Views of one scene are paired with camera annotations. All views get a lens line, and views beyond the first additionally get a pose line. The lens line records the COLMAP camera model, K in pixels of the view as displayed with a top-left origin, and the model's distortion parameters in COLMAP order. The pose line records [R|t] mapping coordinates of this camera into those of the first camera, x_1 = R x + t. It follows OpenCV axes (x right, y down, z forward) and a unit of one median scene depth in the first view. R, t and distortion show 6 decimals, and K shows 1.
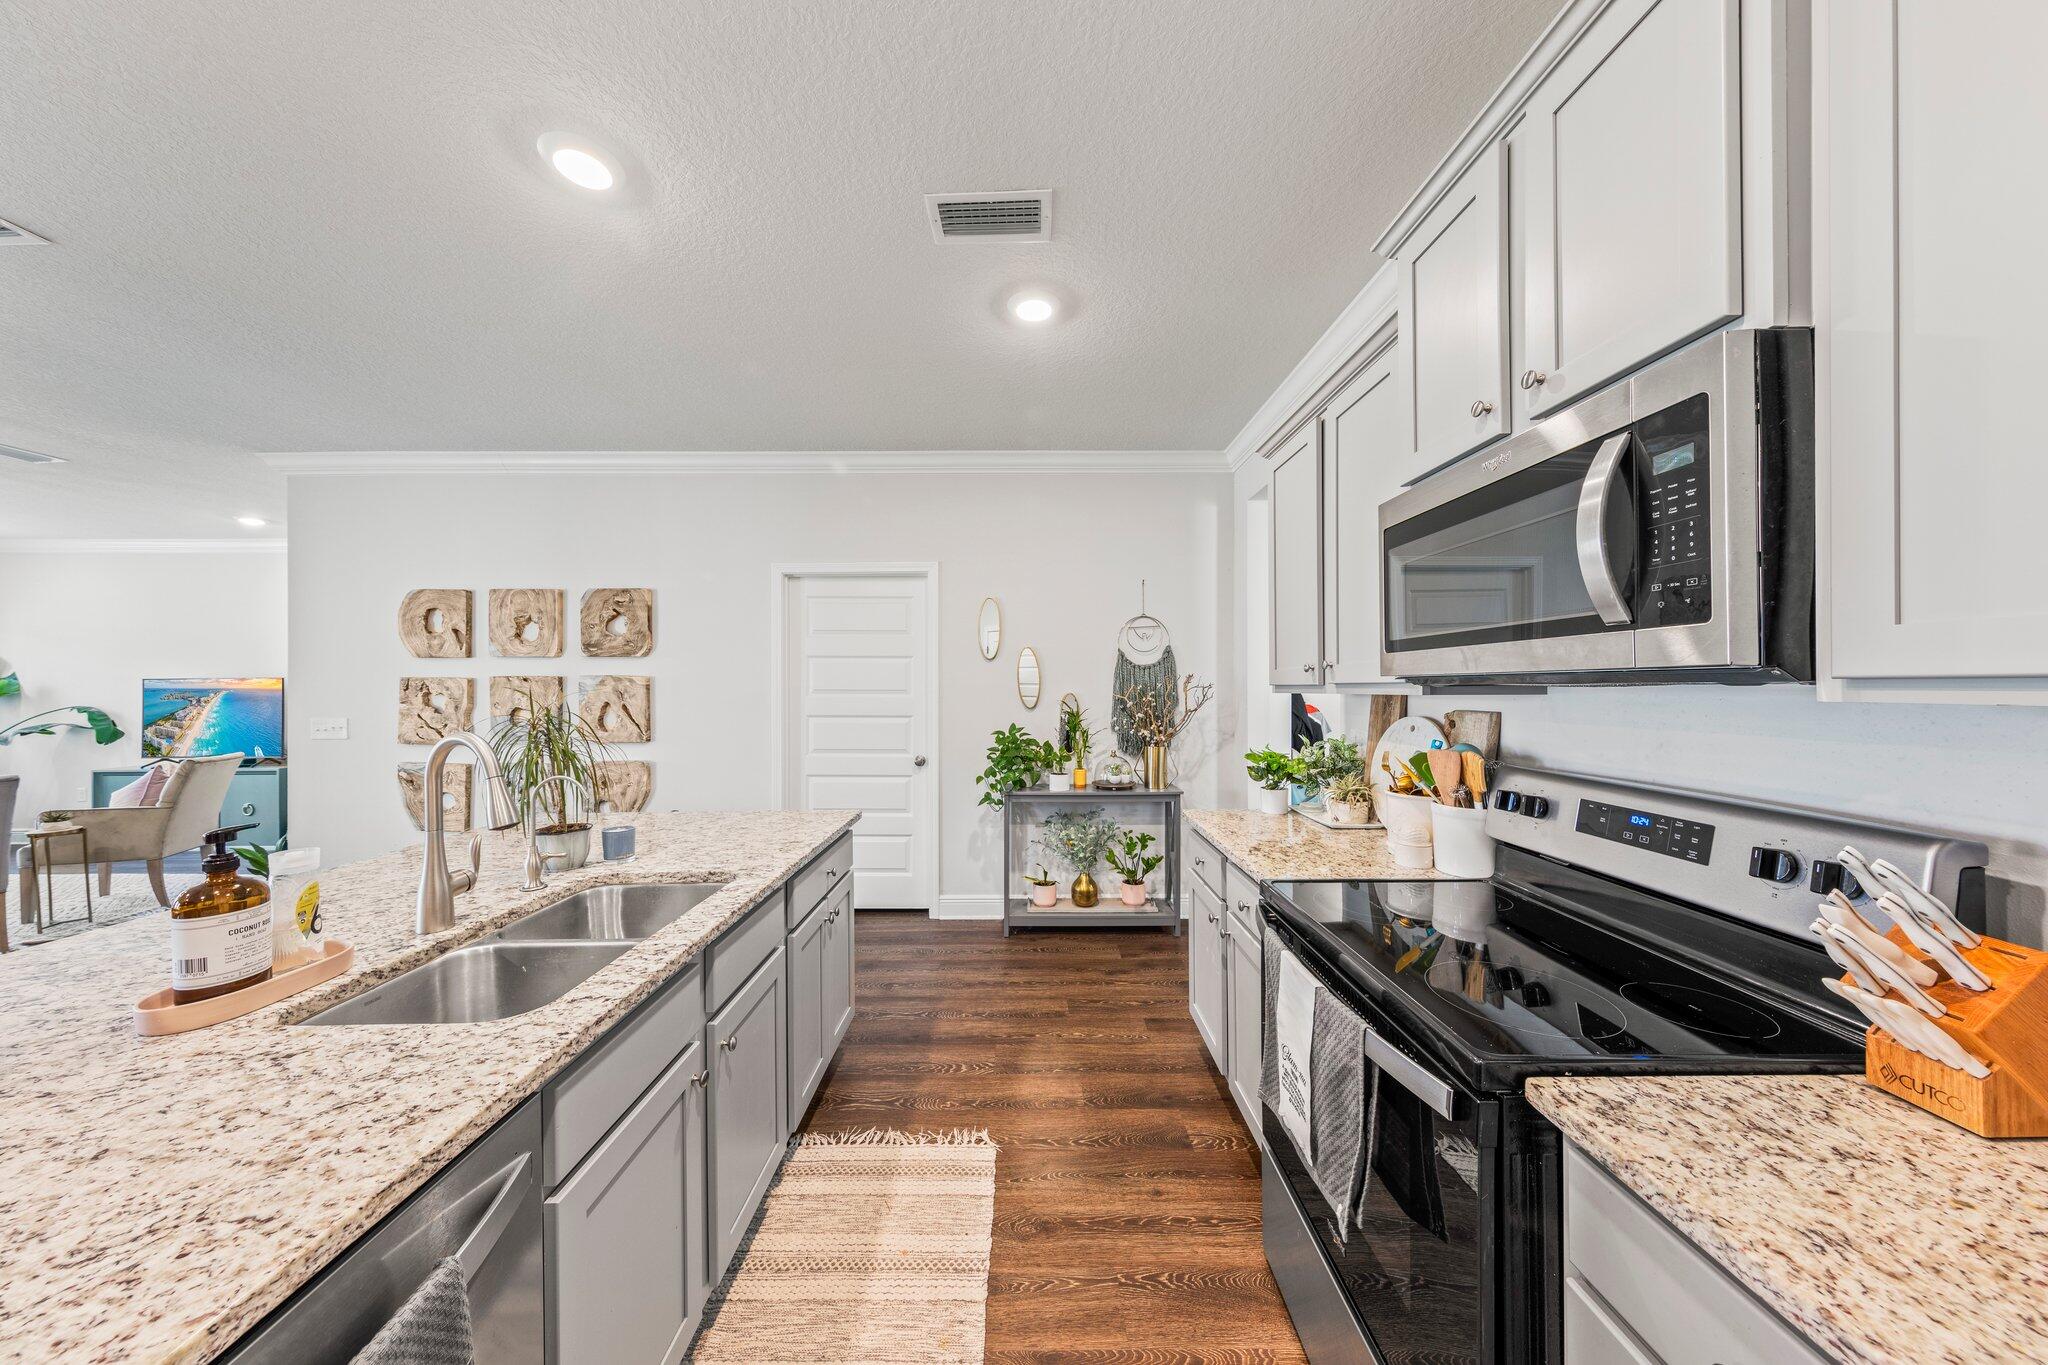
lens RADIAL K [[649.5, 0, 1024.0], [0, 649.5, 682.5], [0, 0, 1]] dist [0.001434, 0.000175]
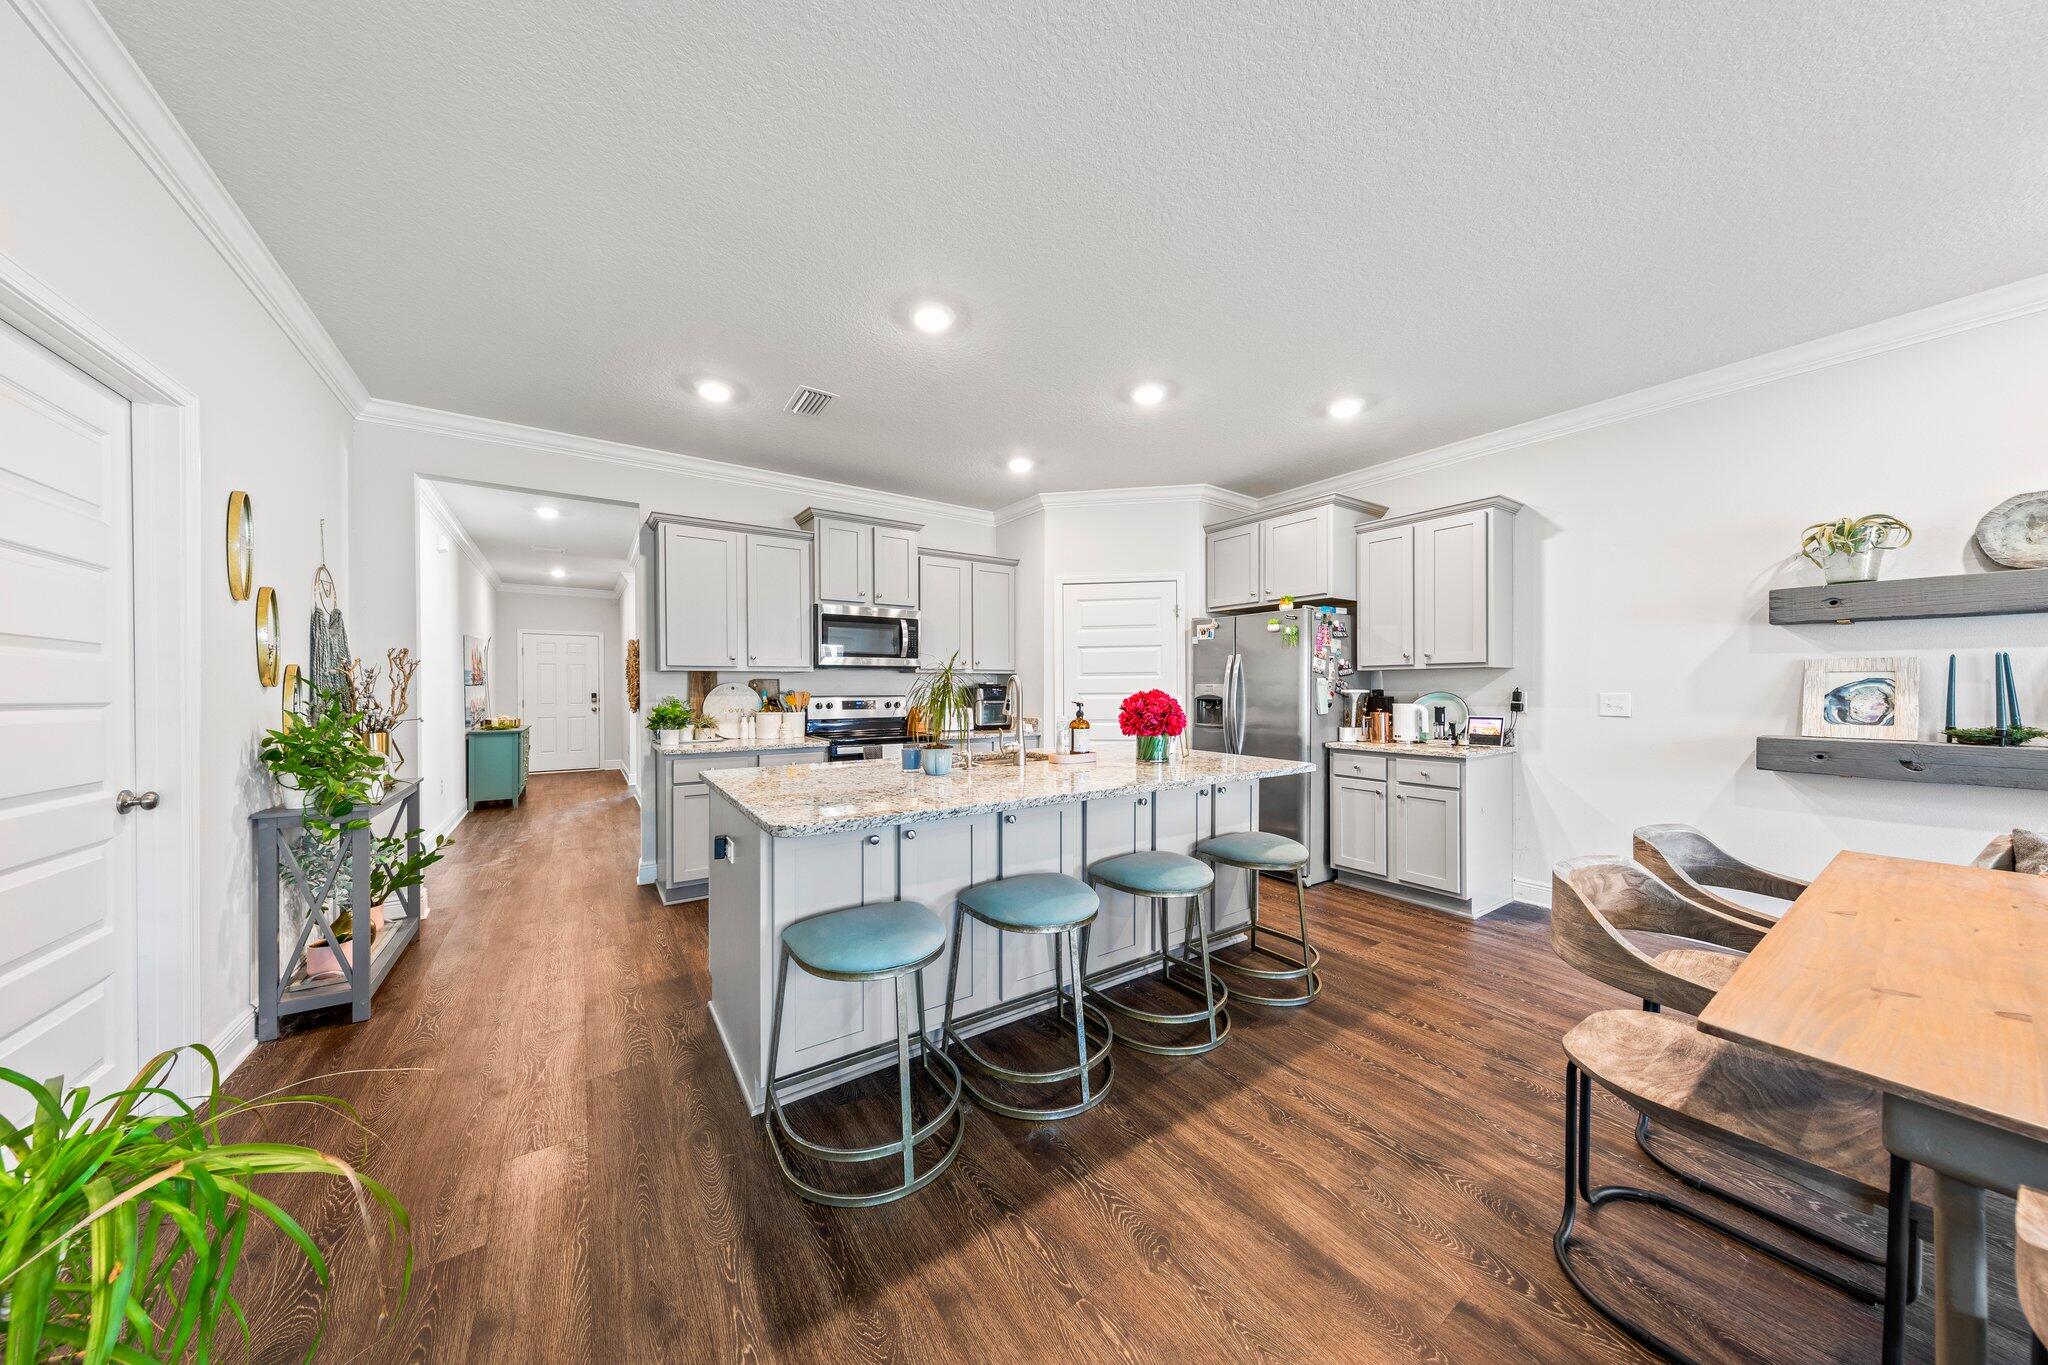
lens RADIAL K [[640.7, 0, 1025.3], [0, 640.7, 687.9], [0, 0, 1]] dist [0.011975, -0.002747]
pose [[-0.566047, 0.006332, 0.824349, -0.922078], [0.001150, 0.999976, -0.006892, 0.046208], [-0.824372, -0.002953, -0.566040, 0.759151]]
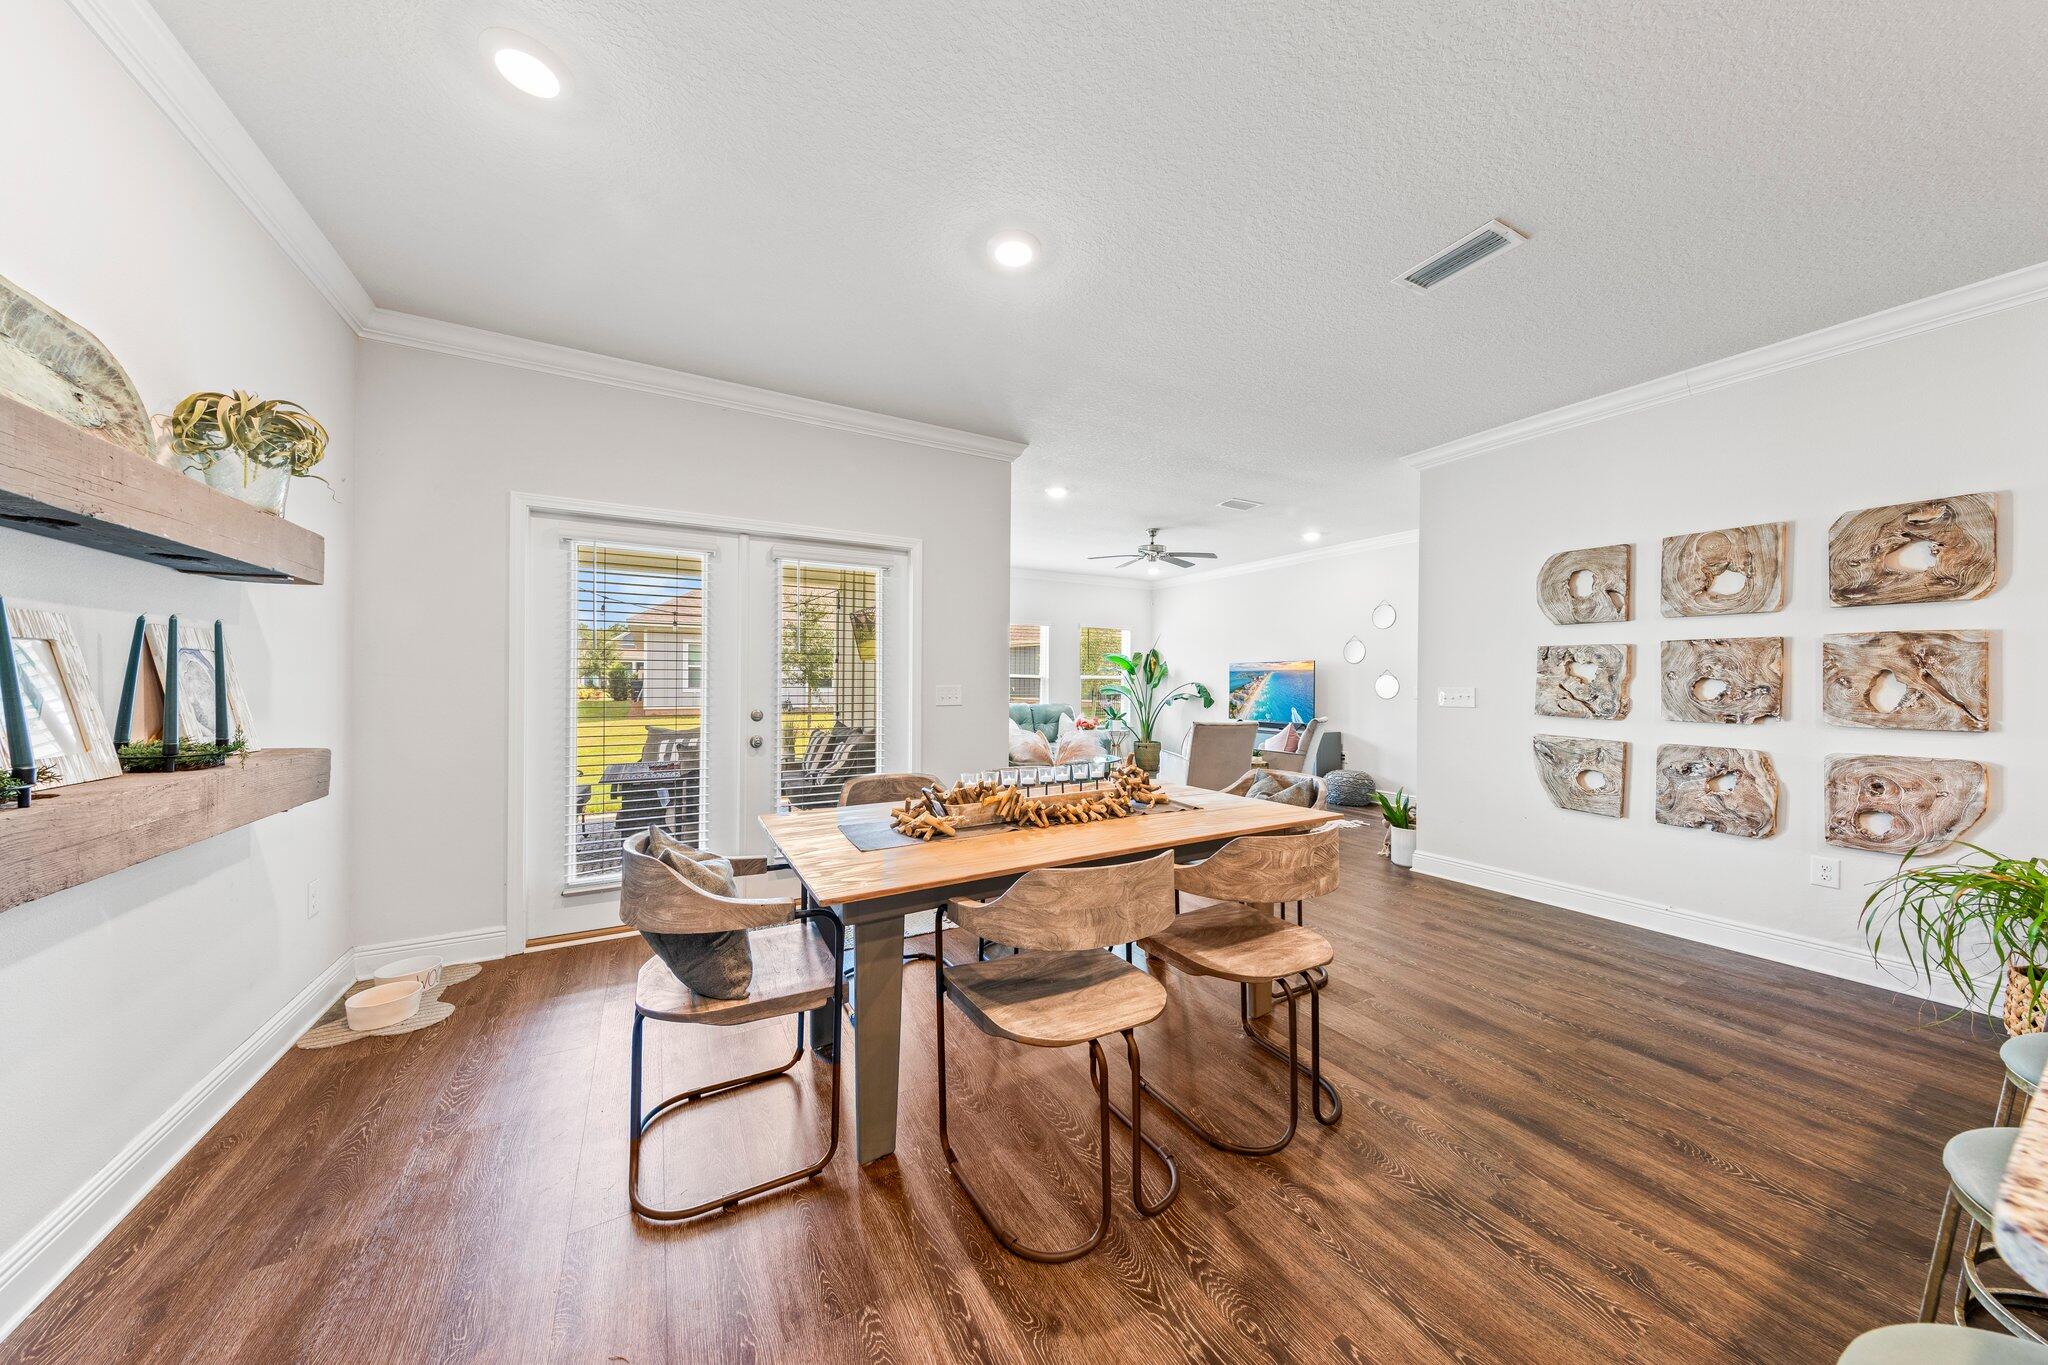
lens RADIAL K [[649.5, 0, 1024.0], [0, 649.5, 682.5], [0, 0, 1]] dist [0.001434, 0.000175]
pose [[0.485322, 0.009021, -0.874289, -0.481146], [-0.005728, 0.999958, 0.007138, 0.043699], [0.874317, 0.001544, 0.485353, -0.140955]]
